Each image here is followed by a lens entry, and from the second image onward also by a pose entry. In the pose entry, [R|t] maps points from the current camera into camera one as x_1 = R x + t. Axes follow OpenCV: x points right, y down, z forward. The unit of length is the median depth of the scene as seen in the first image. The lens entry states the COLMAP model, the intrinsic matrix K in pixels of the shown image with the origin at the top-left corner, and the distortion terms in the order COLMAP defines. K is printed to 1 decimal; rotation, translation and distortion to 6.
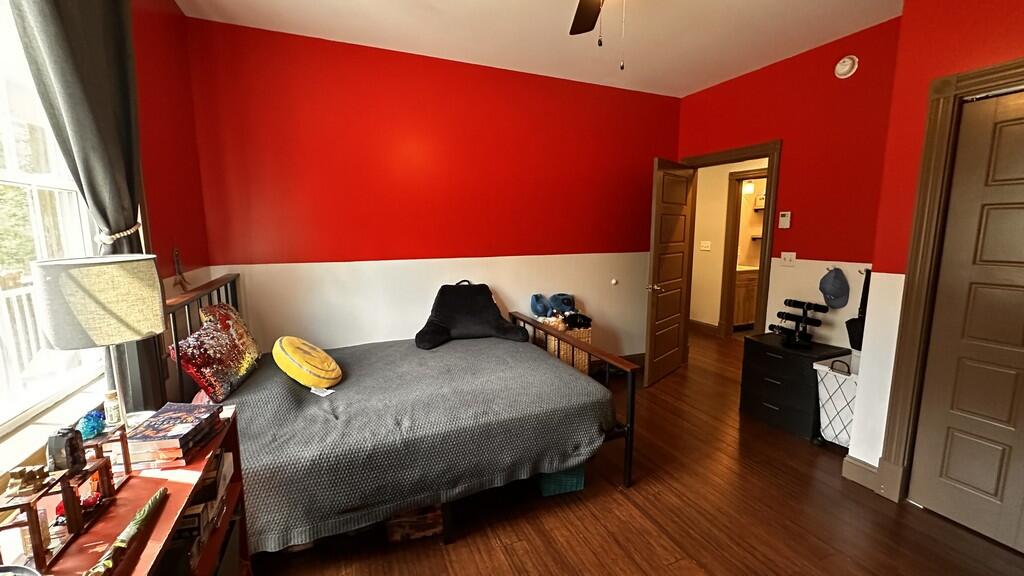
lens RADIAL K [[406.7, 0, 514.7], [0, 406.7, 284.0], [0, 0, 1]] dist [-0.000893, 0.000352]
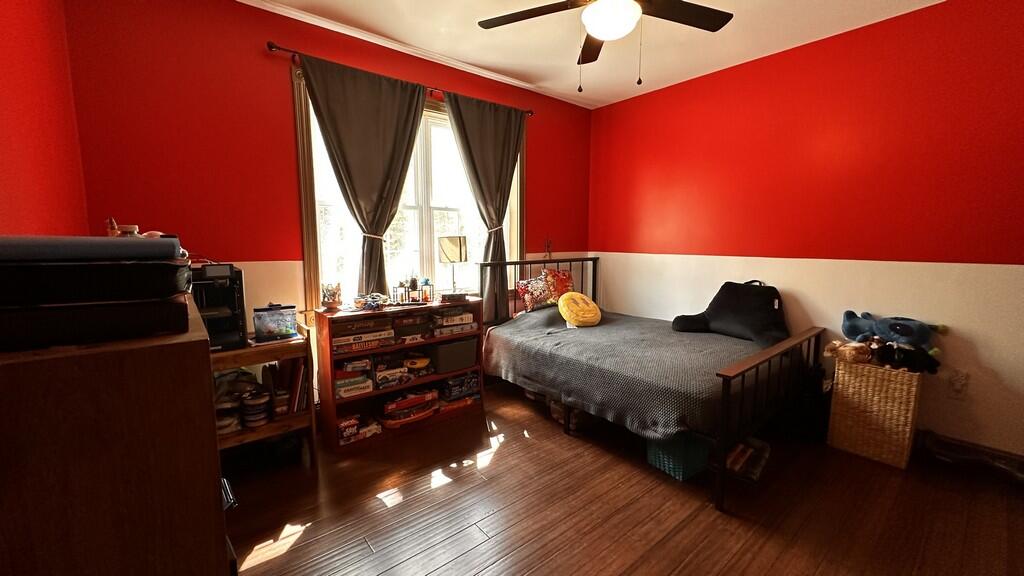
lens RADIAL K [[406.7, 0, 513.0], [0, 406.7, 291.7], [0, 0, 1]] dist [-0.000893, 0.000352]
pose [[0.262875, 0.118168, -0.957566, 1.073388], [-0.128643, 0.987903, 0.086596, 0.013632], [0.956215, 0.100420, 0.274896, 0.319926]]
